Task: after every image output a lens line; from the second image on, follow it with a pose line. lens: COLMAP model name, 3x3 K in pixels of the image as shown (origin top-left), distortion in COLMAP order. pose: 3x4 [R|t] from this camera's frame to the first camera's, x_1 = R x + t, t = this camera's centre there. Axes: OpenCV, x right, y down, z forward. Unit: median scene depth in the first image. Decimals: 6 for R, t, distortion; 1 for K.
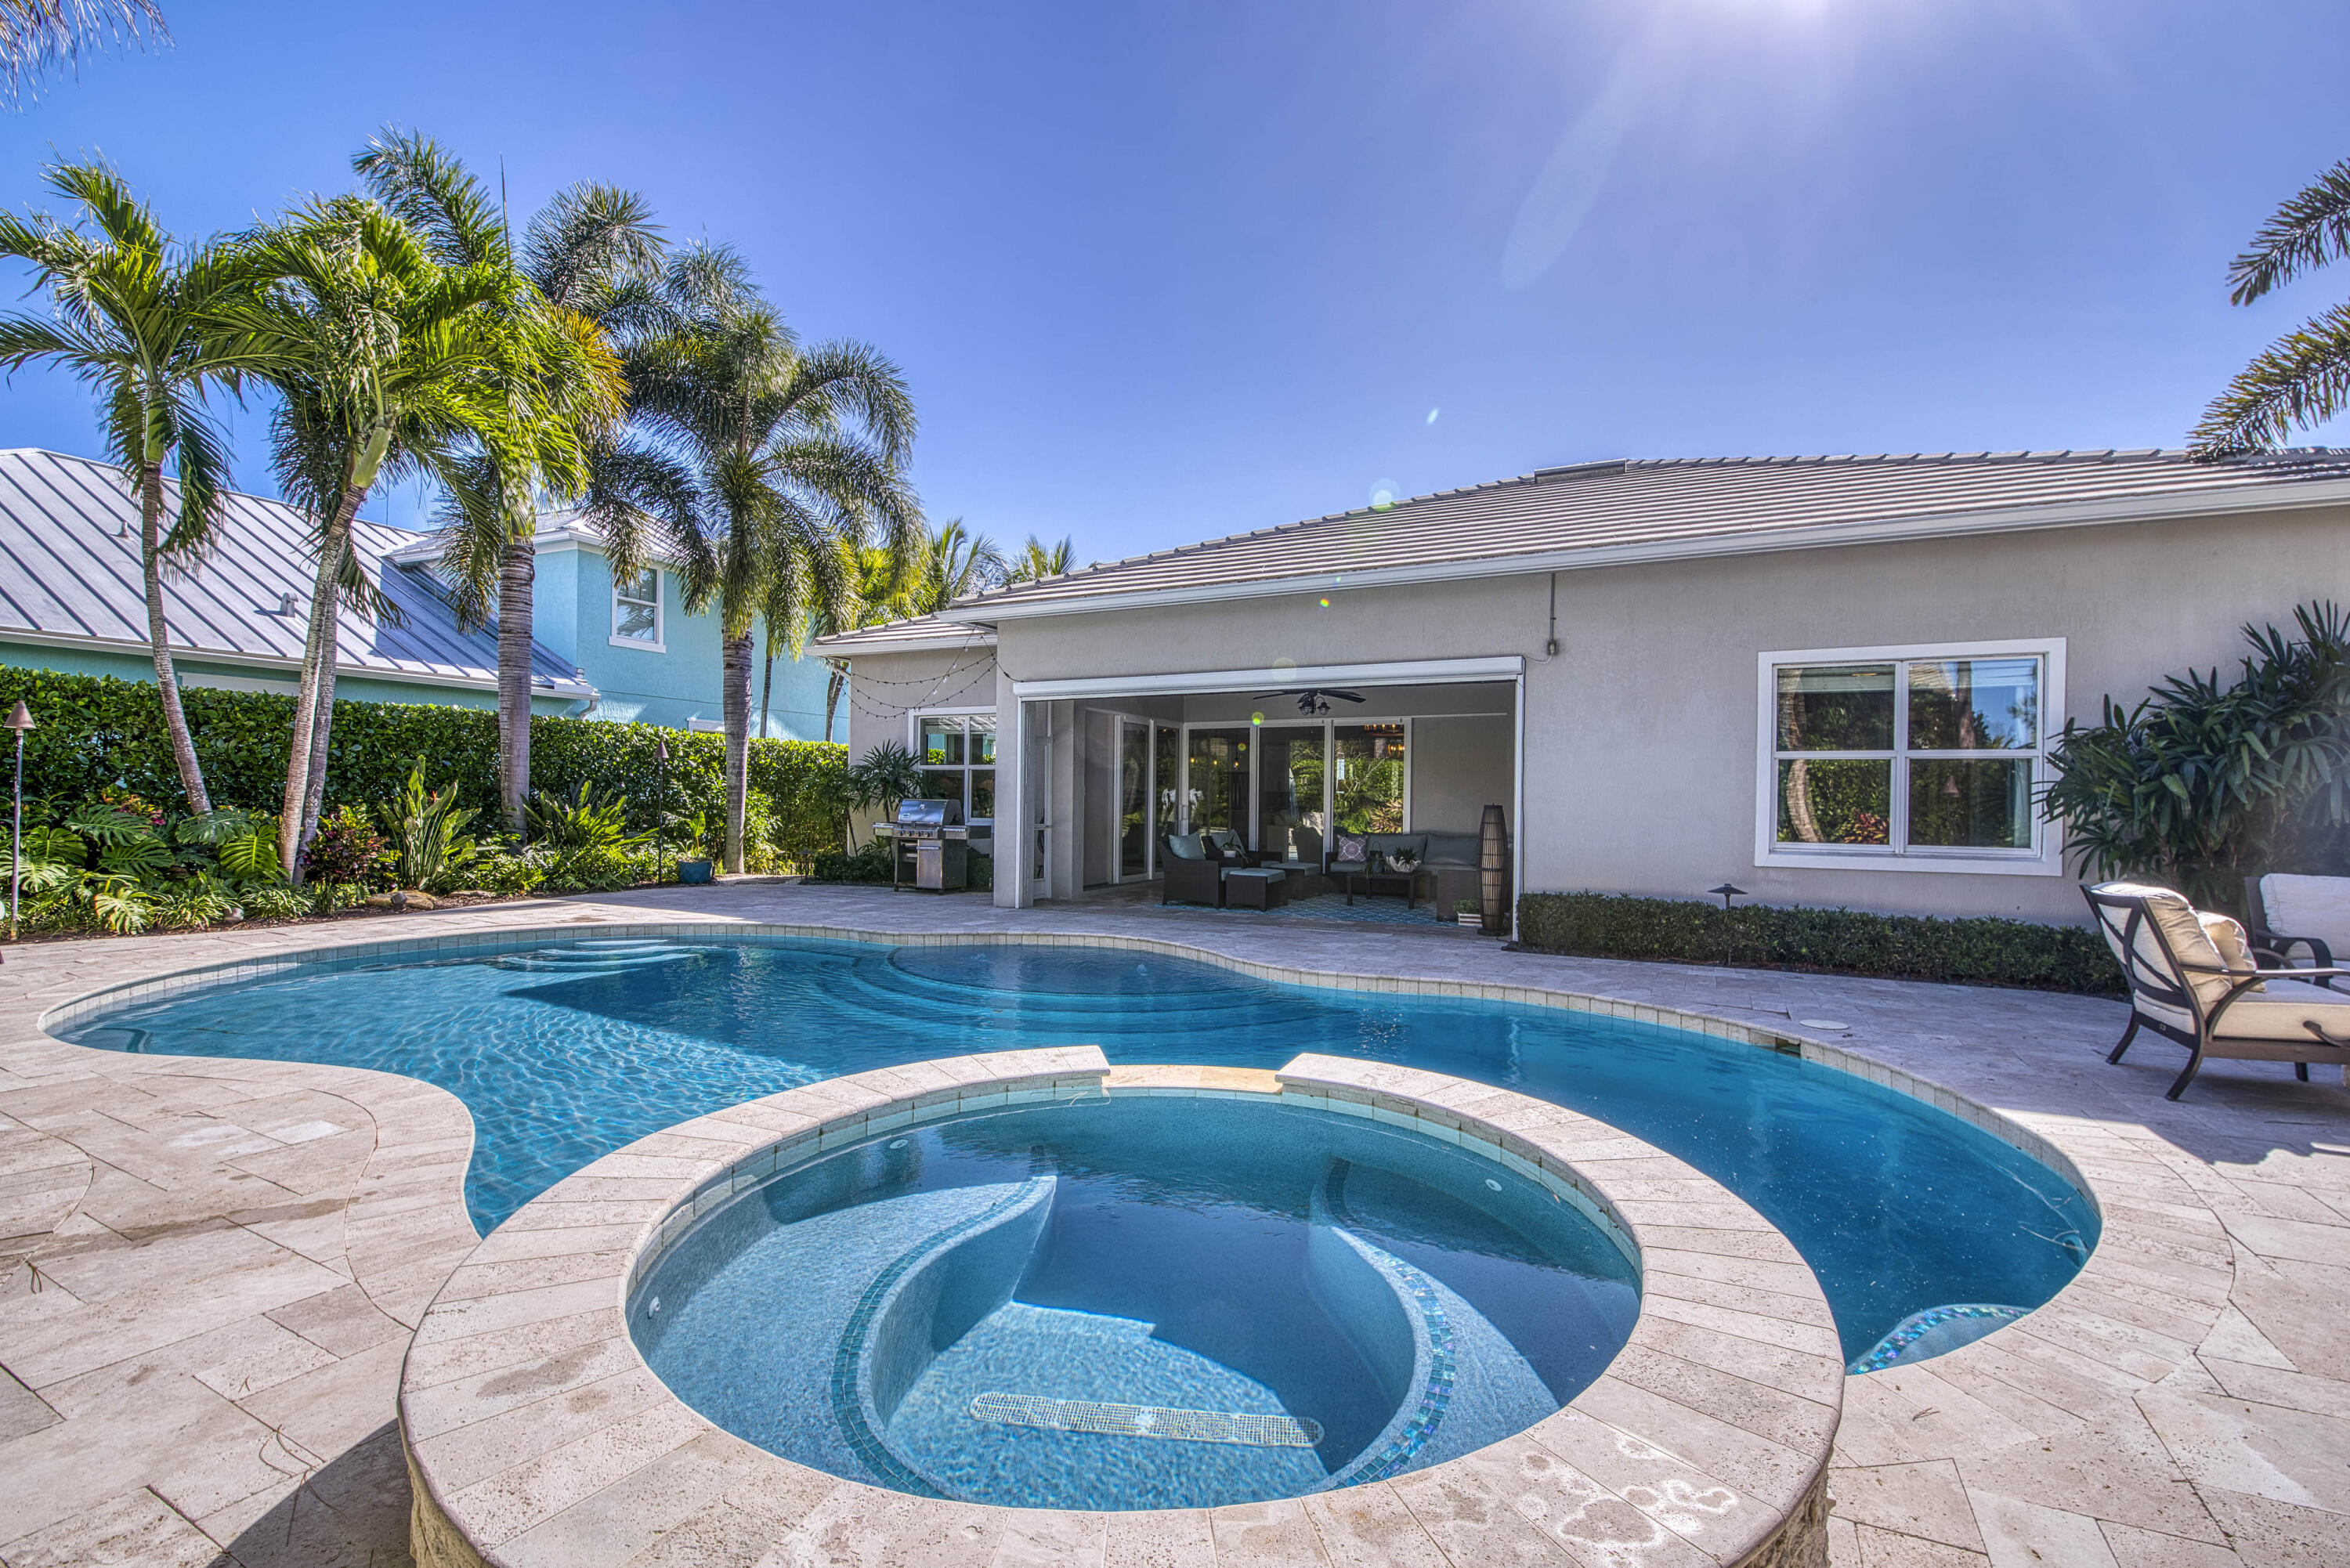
lens RADIAL K [[1009.5, 0, 1196.8], [0, 1009.5, 797.0], [0, 0, 1]] dist [-0.005162, -0.007648]
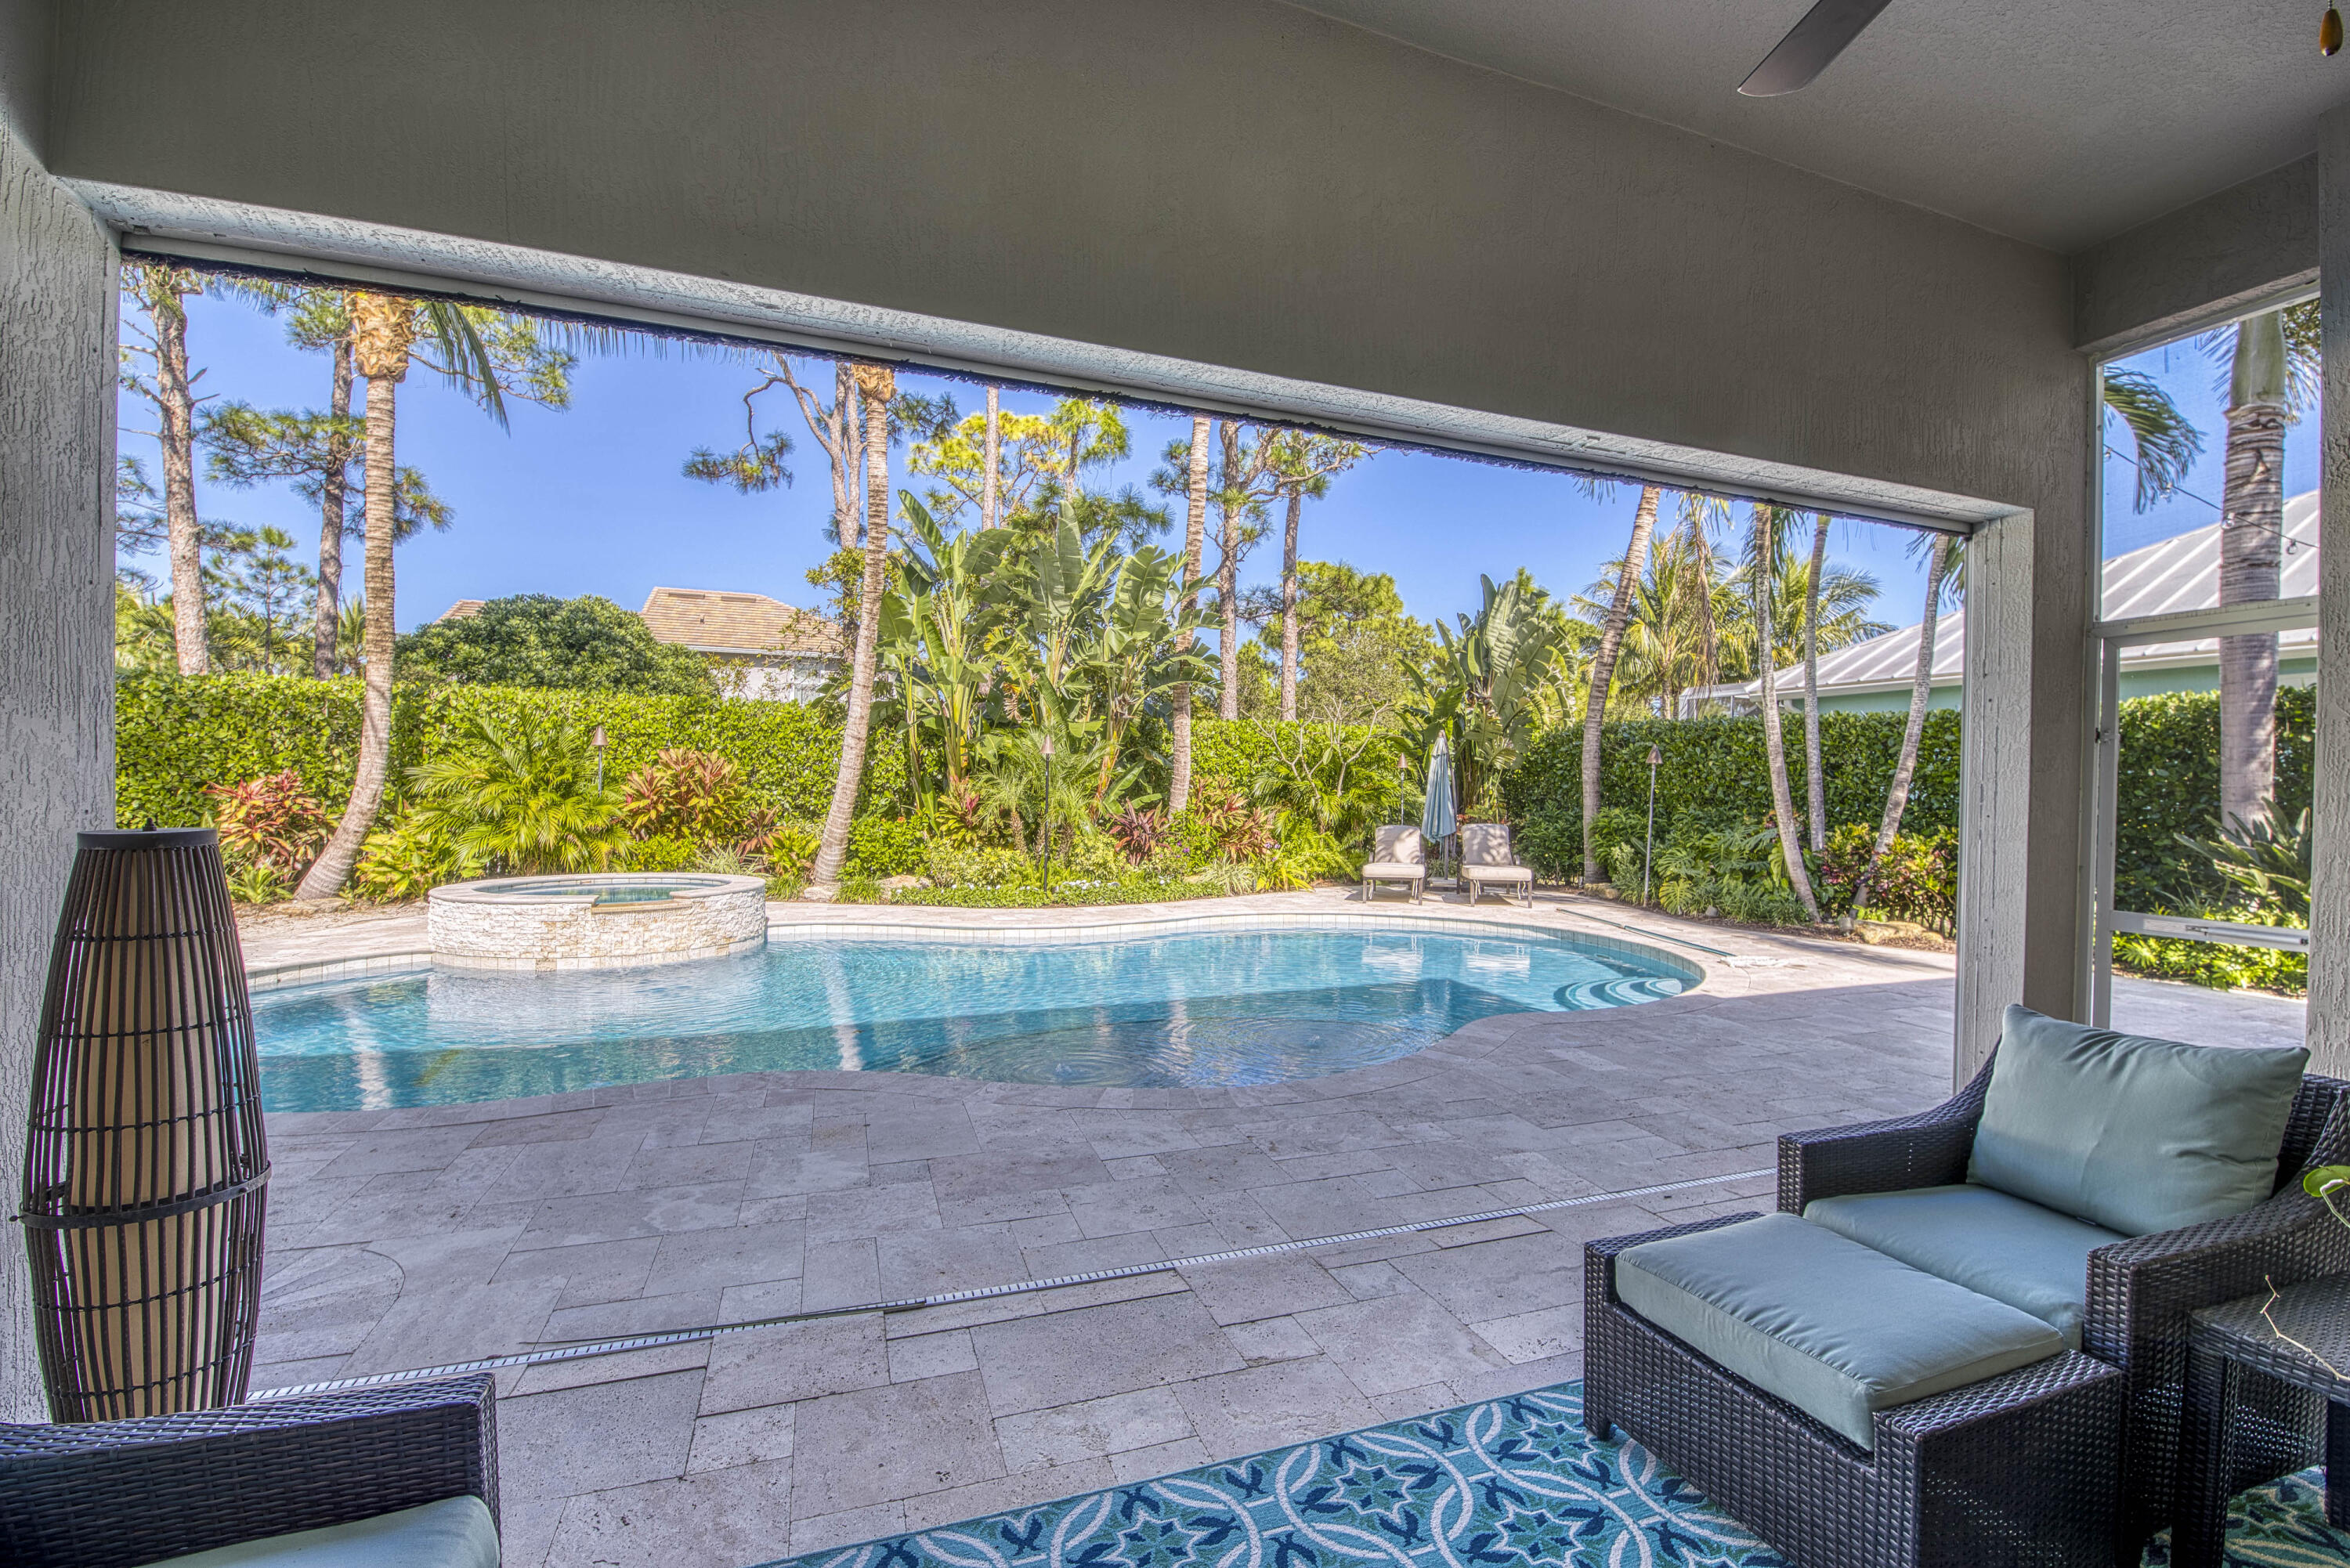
lens RADIAL K [[1009.5, 0, 1203.0], [0, 1009.5, 807.8], [0, 0, 1]] dist [-0.005162, -0.007648]
pose [[-0.687178, -0.009229, -0.726431, 0.265930], [-0.021406, 0.999742, 0.007548, -0.000722], [0.726174, 0.020736, -0.687198, 1.143659]]
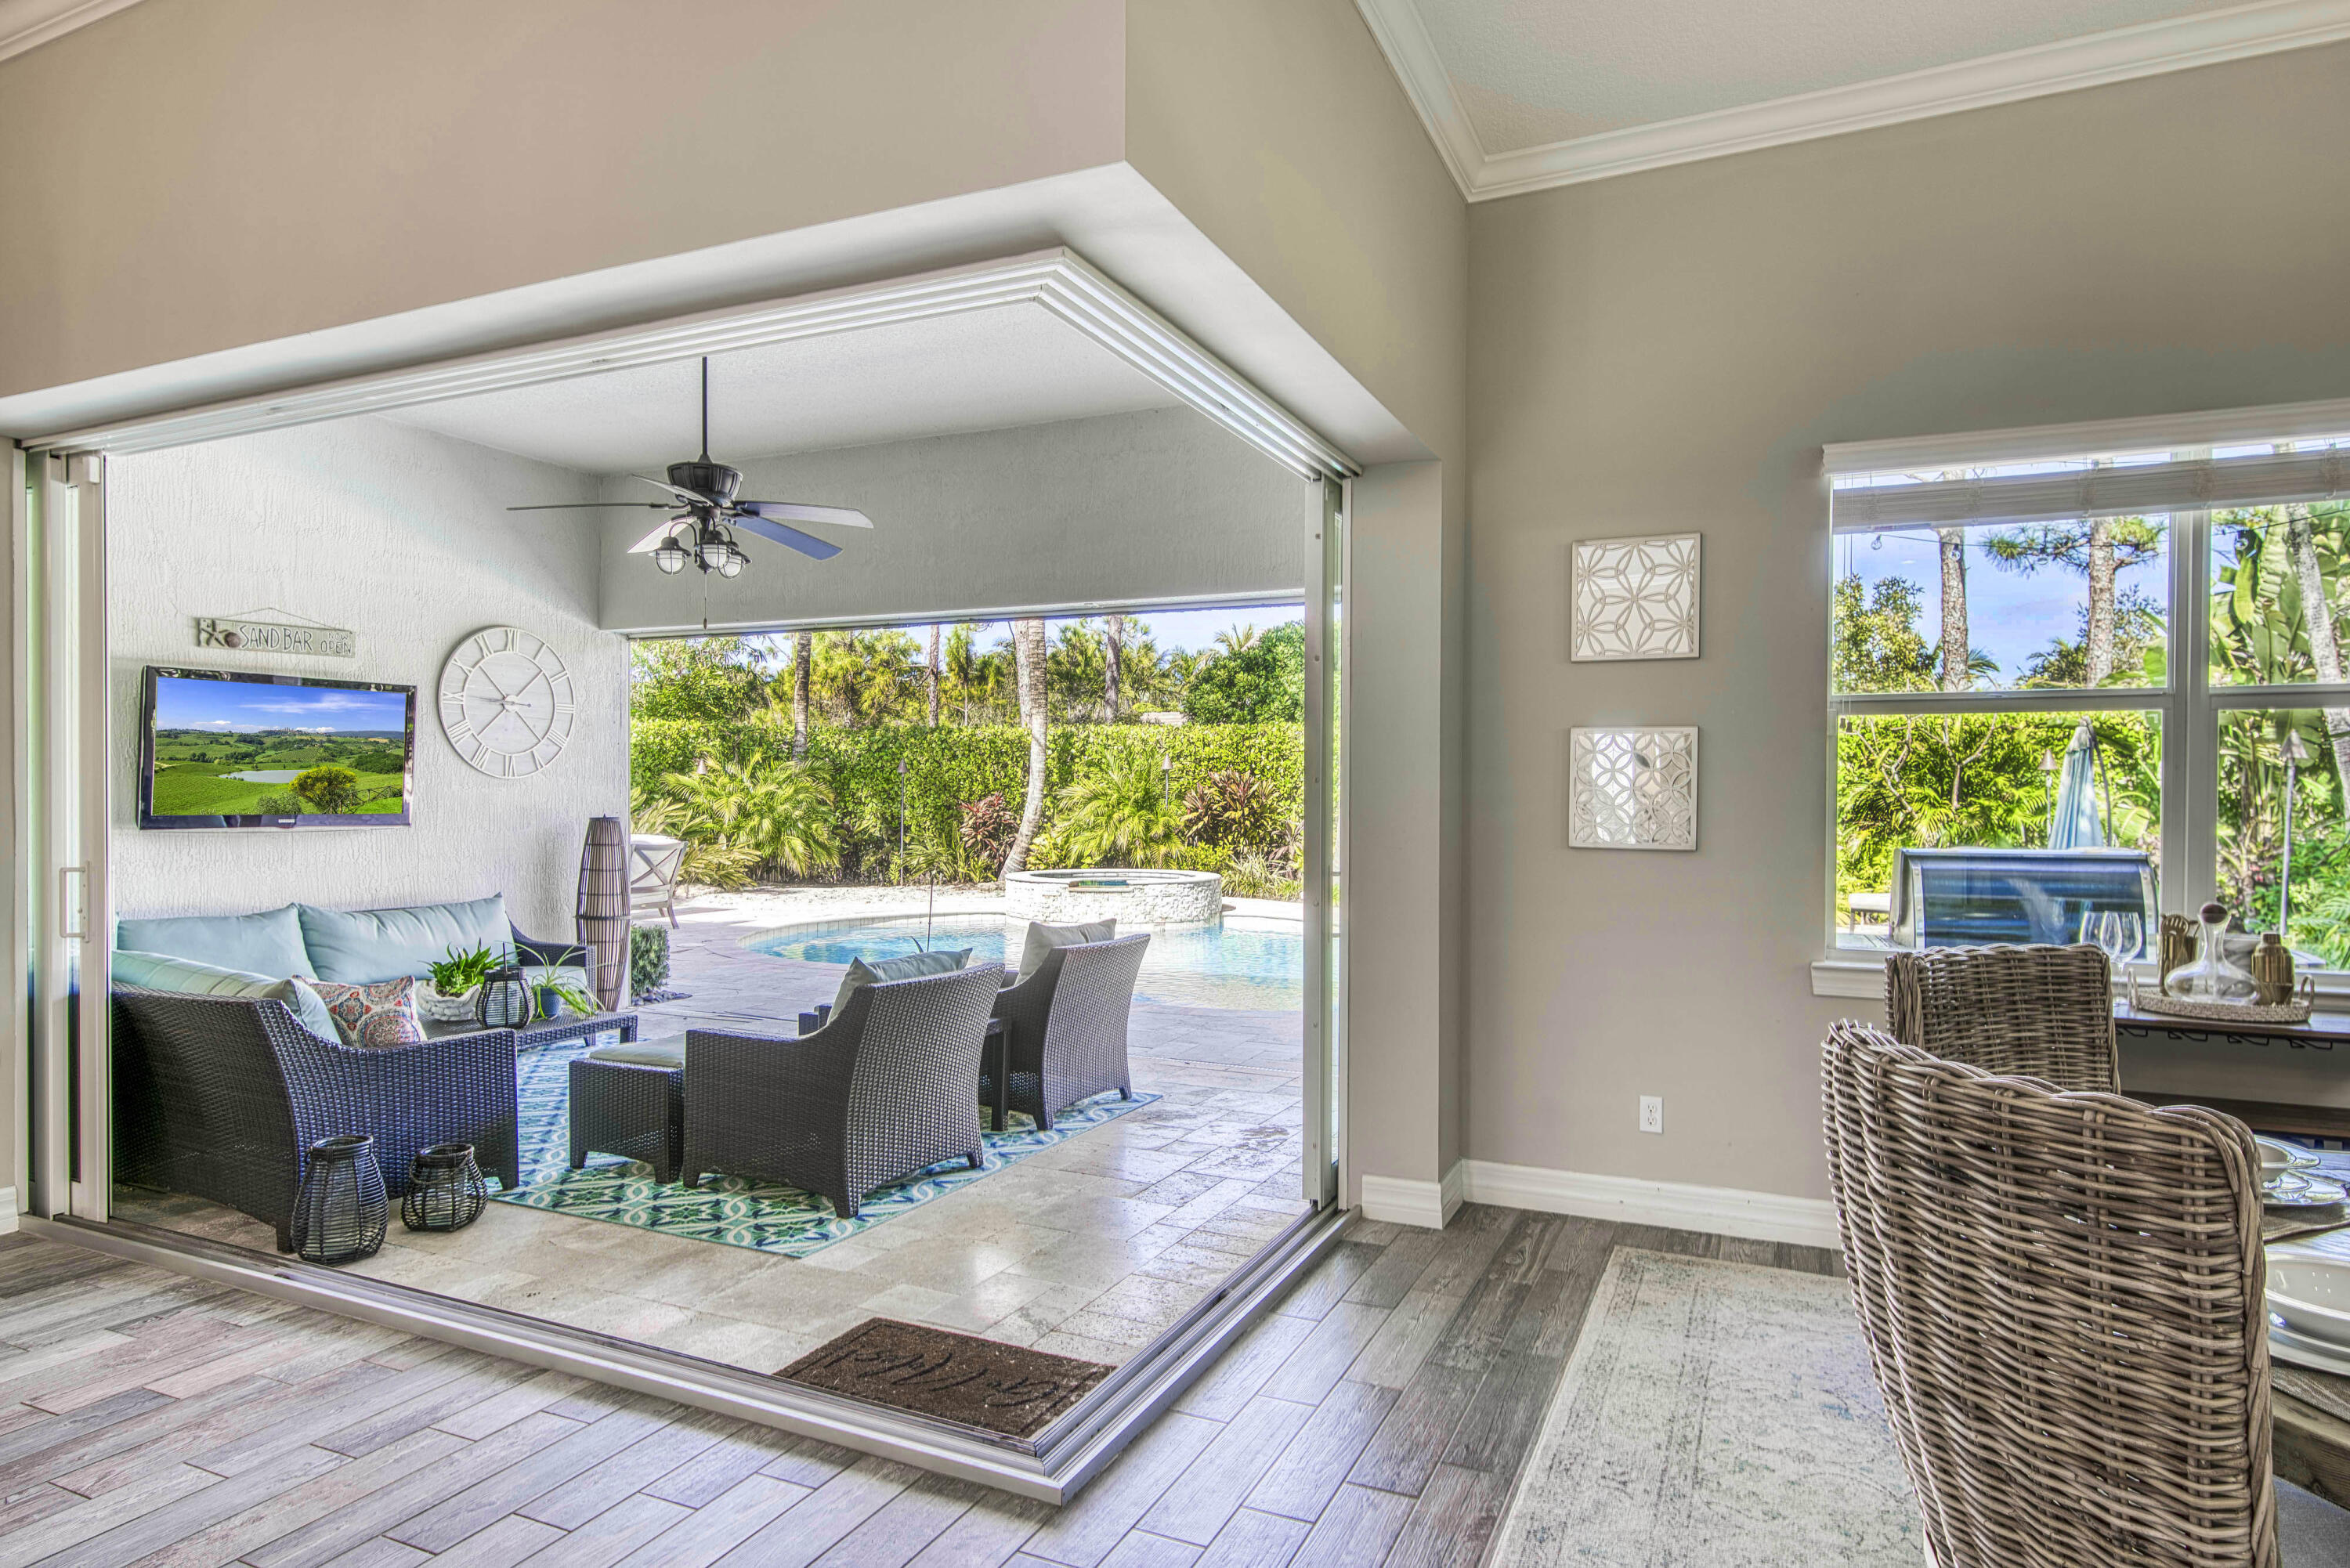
lens RADIAL K [[1310.0, 0, 1198.3], [0, 1310.0, 800.9], [0, 0, 1]] dist [0.016113, -0.003867]
pose [[-0.999300, -0.016938, -0.033362, -0.050190], [-0.017068, 0.999848, 0.003597, -0.010053], [0.033296, 0.004164, -0.999437, 1.680532]]
